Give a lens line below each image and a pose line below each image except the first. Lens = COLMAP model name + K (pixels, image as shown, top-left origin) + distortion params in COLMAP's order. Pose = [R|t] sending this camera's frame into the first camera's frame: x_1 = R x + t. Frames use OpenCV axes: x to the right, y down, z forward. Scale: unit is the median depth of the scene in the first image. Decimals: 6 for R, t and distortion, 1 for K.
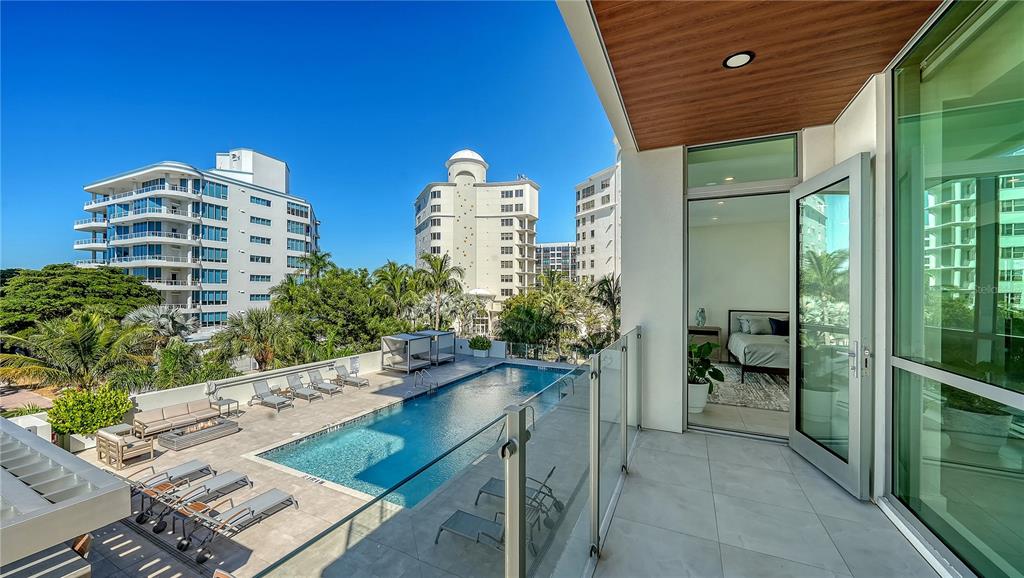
lens RADIAL K [[372.3, 0, 508.3], [0, 372.3, 295.0], [0, 0, 1]] dist [-0.002109, 0.000028]
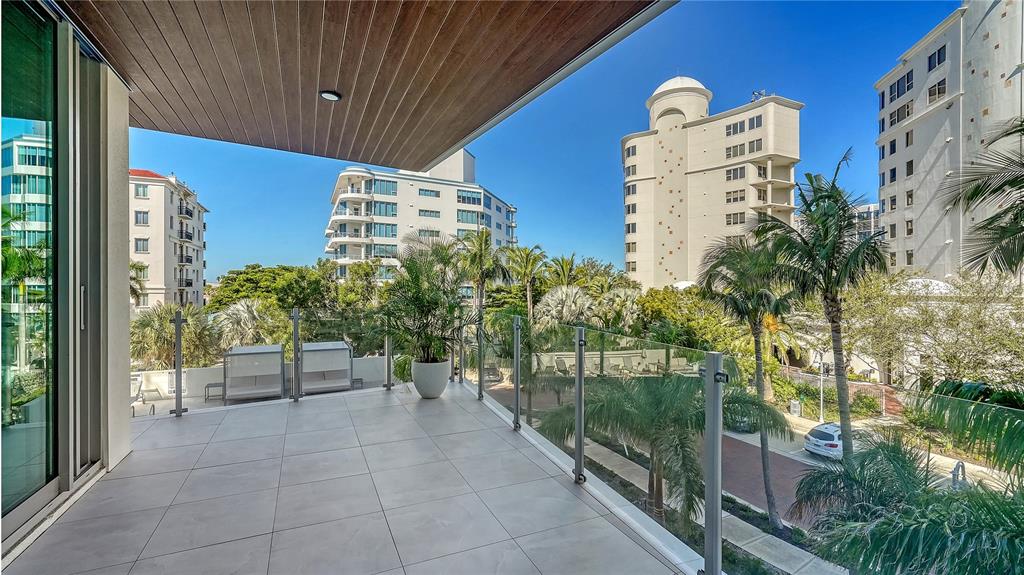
lens RADIAL K [[448.4, 0, 509.9], [0, 448.4, 286.8], [0, 0, 1]] dist [-0.003881, 0.001337]
pose [[0.771051, -0.003407, -0.636764, 0.182729], [-0.002509, 0.999962, -0.008389, 0.000506], [0.636769, 0.008066, 0.771013, 0.187909]]
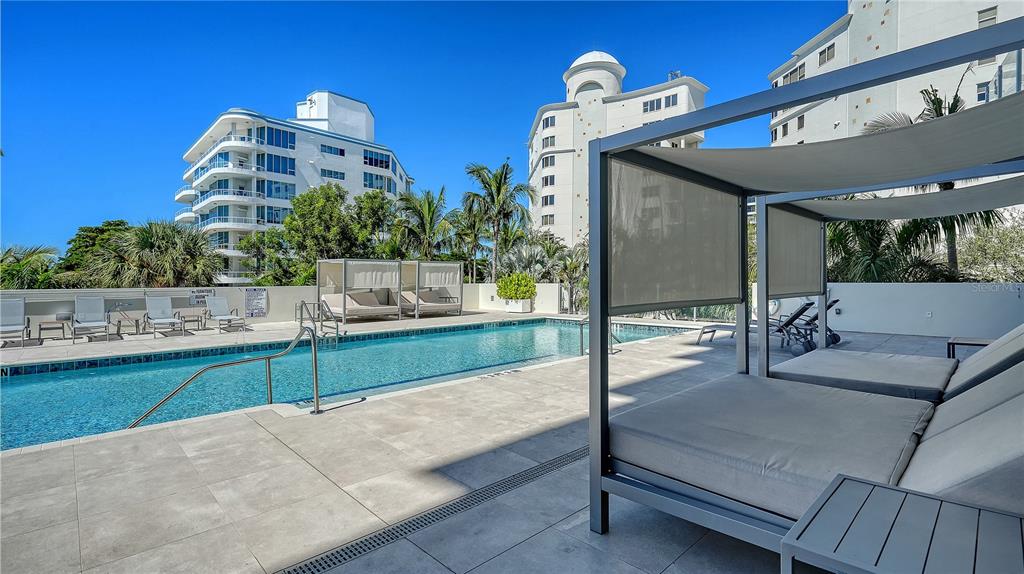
lens RADIAL K [[473.7, 0, 503.0], [0, 473.7, 289.8], [0, 0, 1]] dist [0.011530, -0.001161]
pose [[0.932238, -0.011089, -0.361675, 0.051525], [0.016358, 0.999800, 0.011511, 0.041533], [0.361475, -0.016647, 0.932233, 0.115629]]
